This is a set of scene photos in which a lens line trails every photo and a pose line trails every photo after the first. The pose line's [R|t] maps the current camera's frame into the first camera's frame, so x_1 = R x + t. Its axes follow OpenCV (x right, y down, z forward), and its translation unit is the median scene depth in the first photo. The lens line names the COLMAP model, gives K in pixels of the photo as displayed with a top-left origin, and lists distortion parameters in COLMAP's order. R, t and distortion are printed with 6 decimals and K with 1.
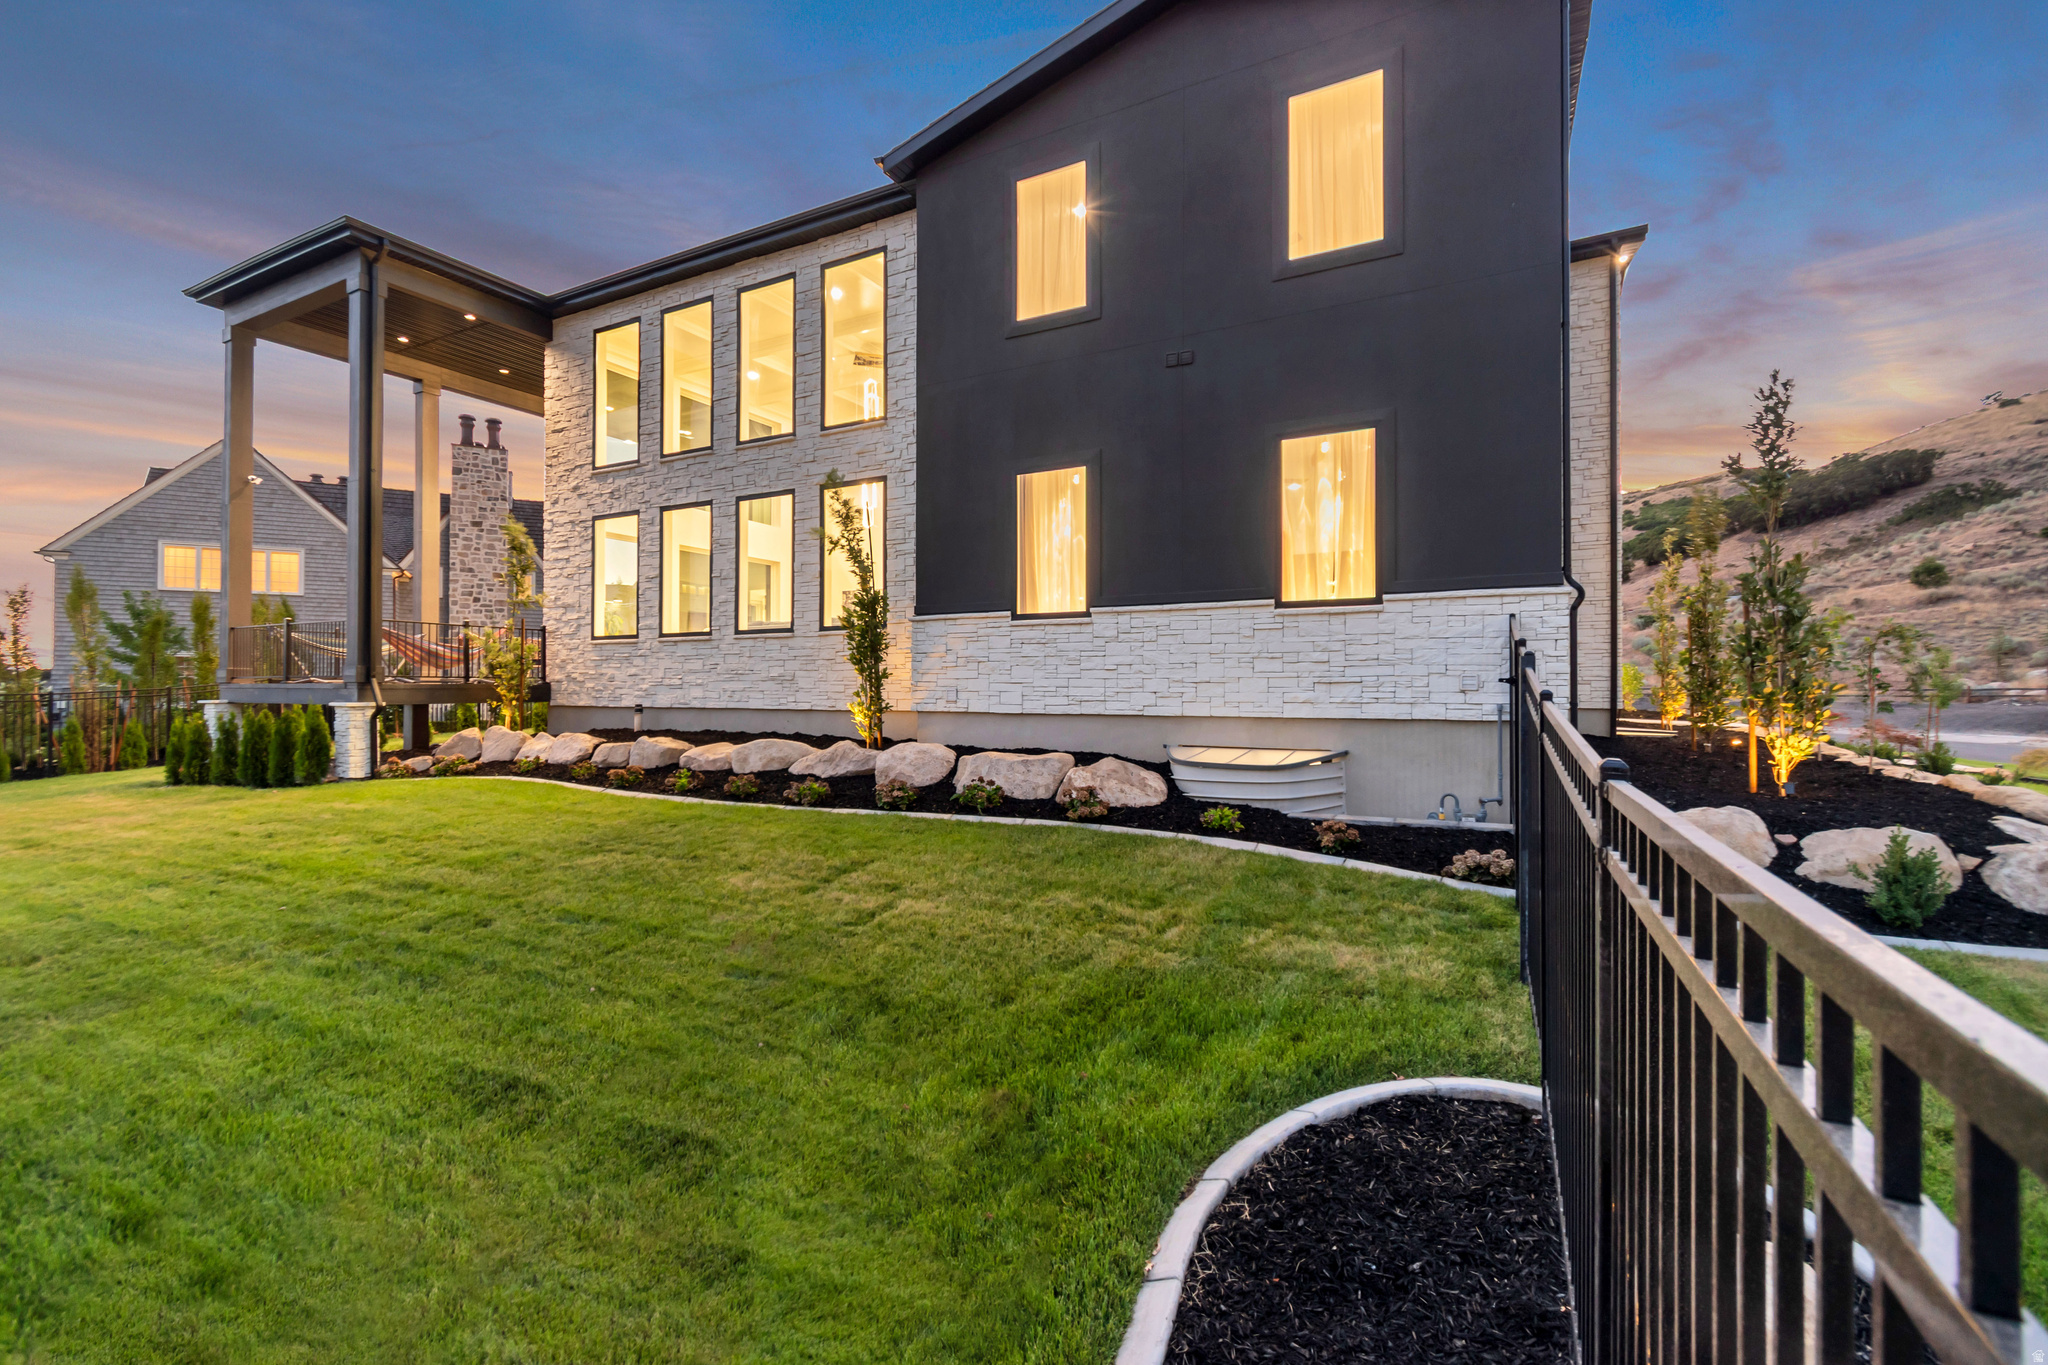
lens RADIAL K [[910.8, 0, 1023.6], [0, 910.8, 692.7], [0, 0, 1]] dist [0.001846, -0.000845]
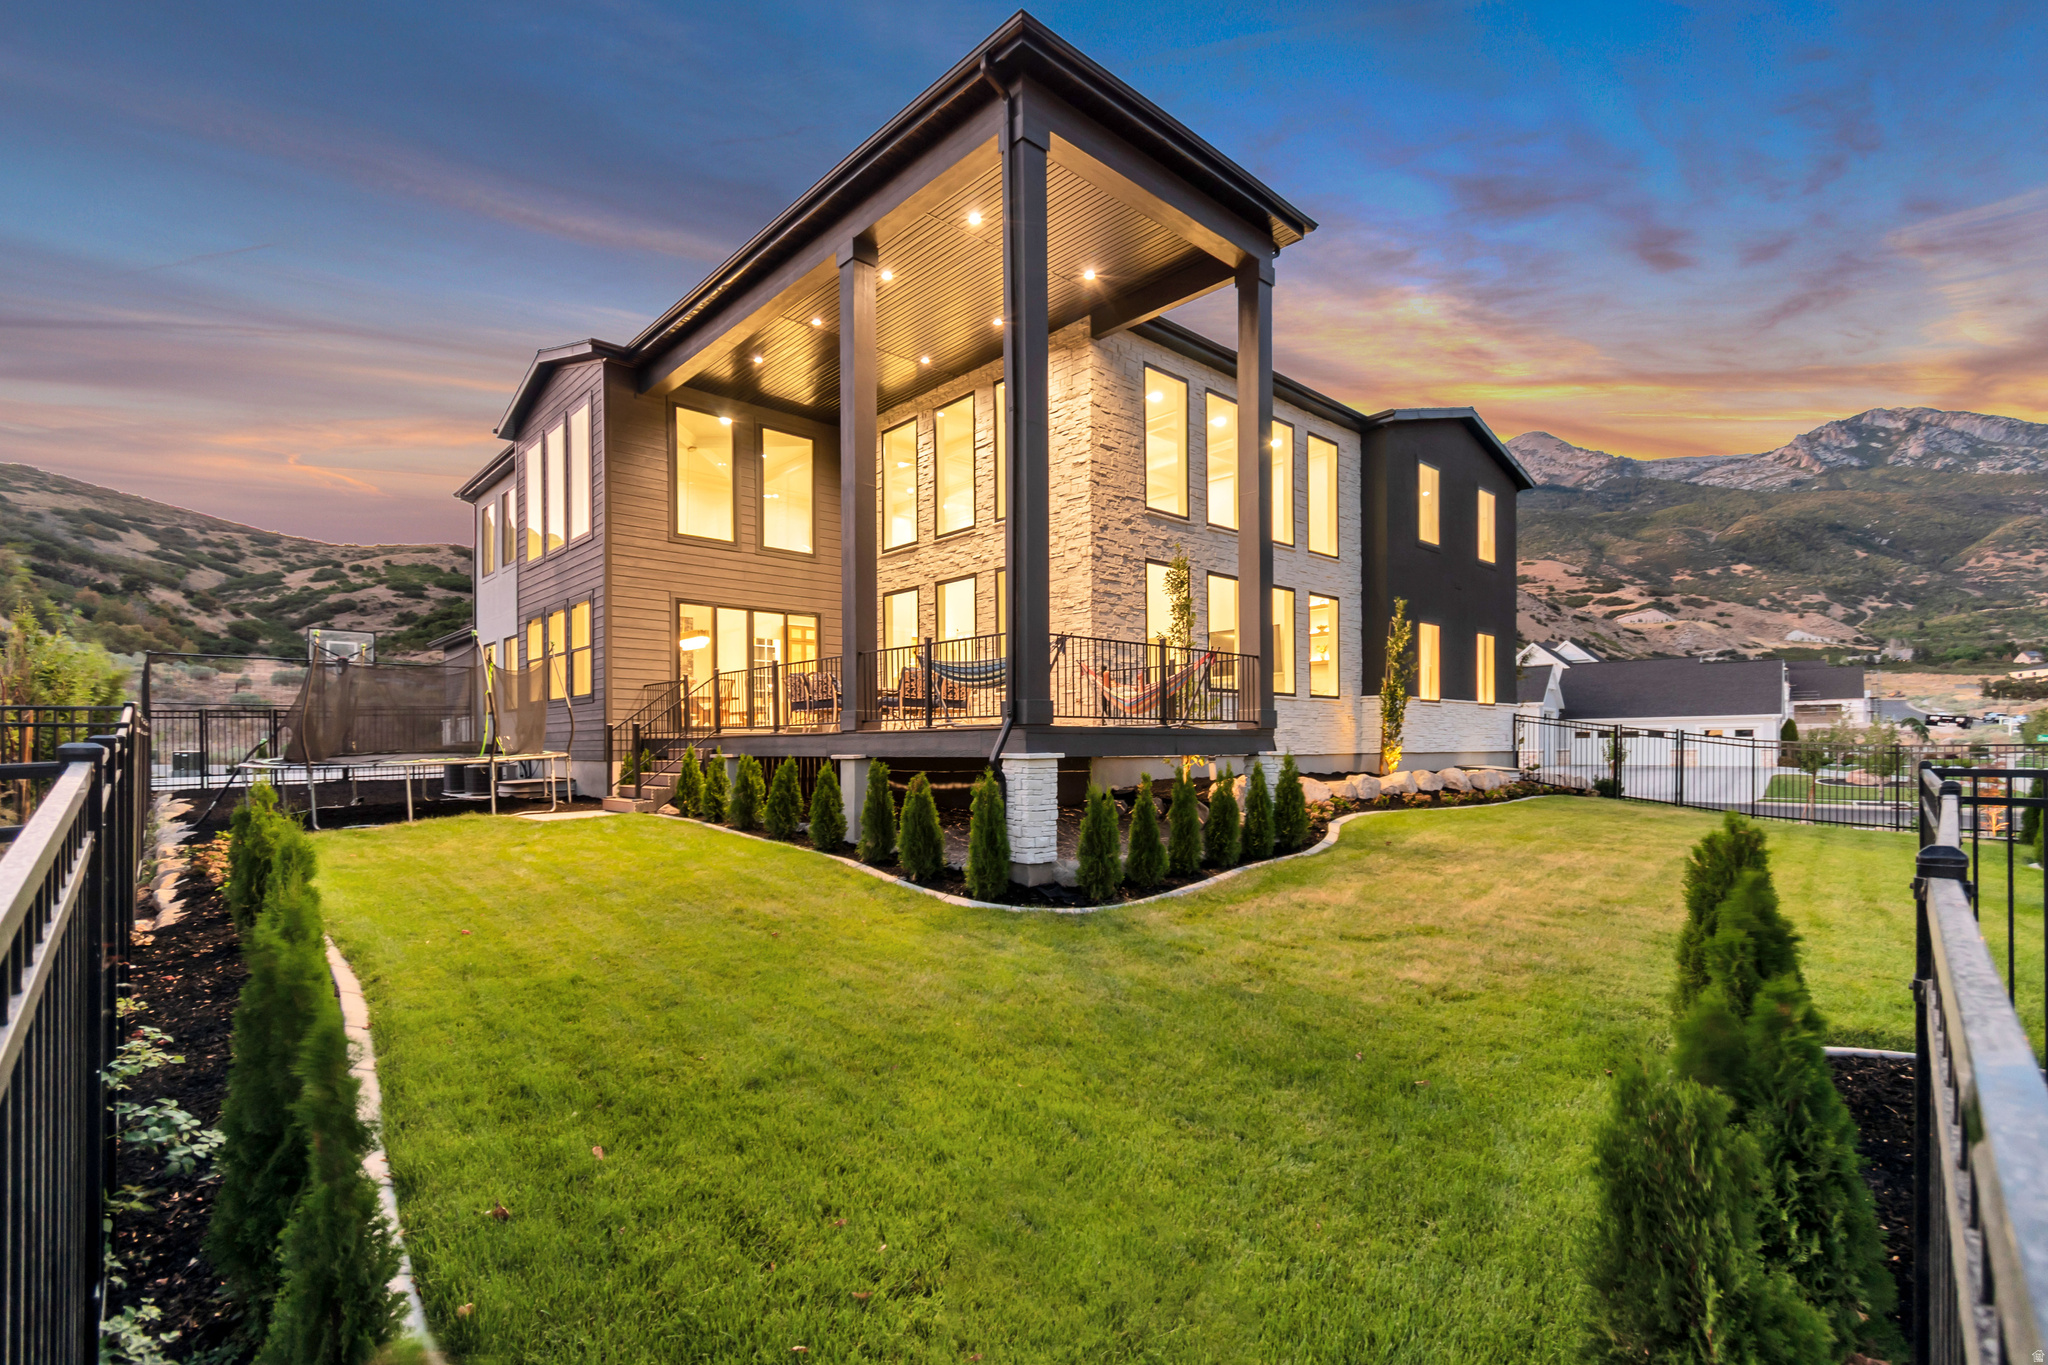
lens RADIAL K [[910.8, 0, 1007.8], [0, 910.8, 756.1], [0, 0, 1]] dist [0.001846, -0.000845]
pose [[0.343809, -0.012145, 0.938961, -1.602183], [0.007741, 0.999919, 0.010099, 0.003598], [-0.939008, 0.003797, 0.343876, 0.912549]]
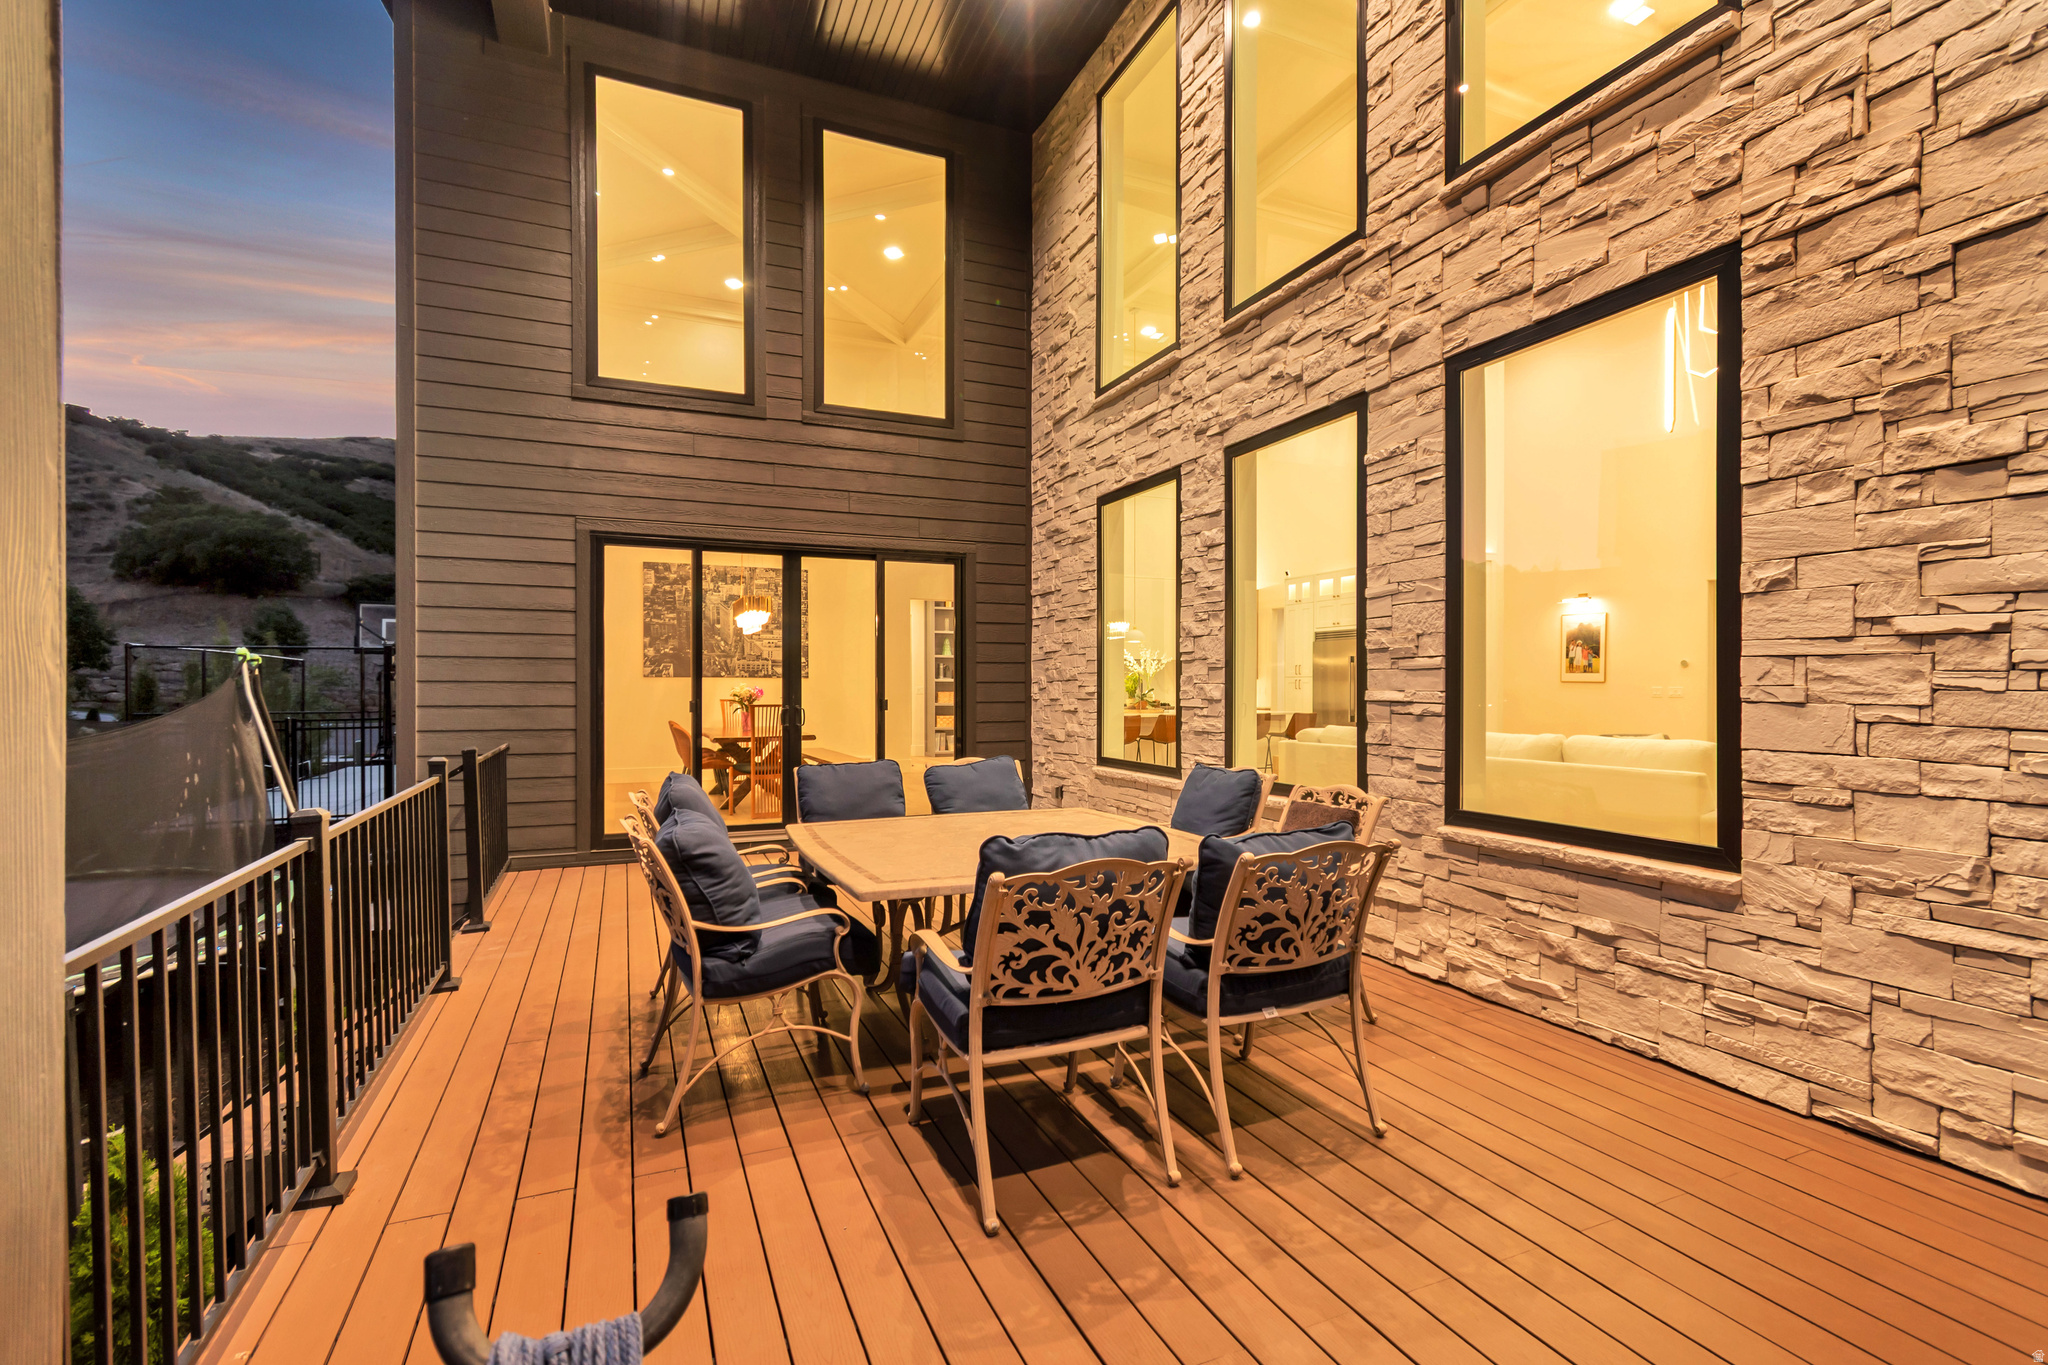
lens RADIAL K [[910.8, 0, 1021.5], [0, 910.8, 677.0], [0, 0, 1]] dist [0.001846, -0.000845]
pose [[0.632720, 0.007517, 0.774344, -0.864744], [0.000803, 0.999946, -0.010363, -0.110087], [-0.774380, 0.007179, 0.632680, 1.233798]]
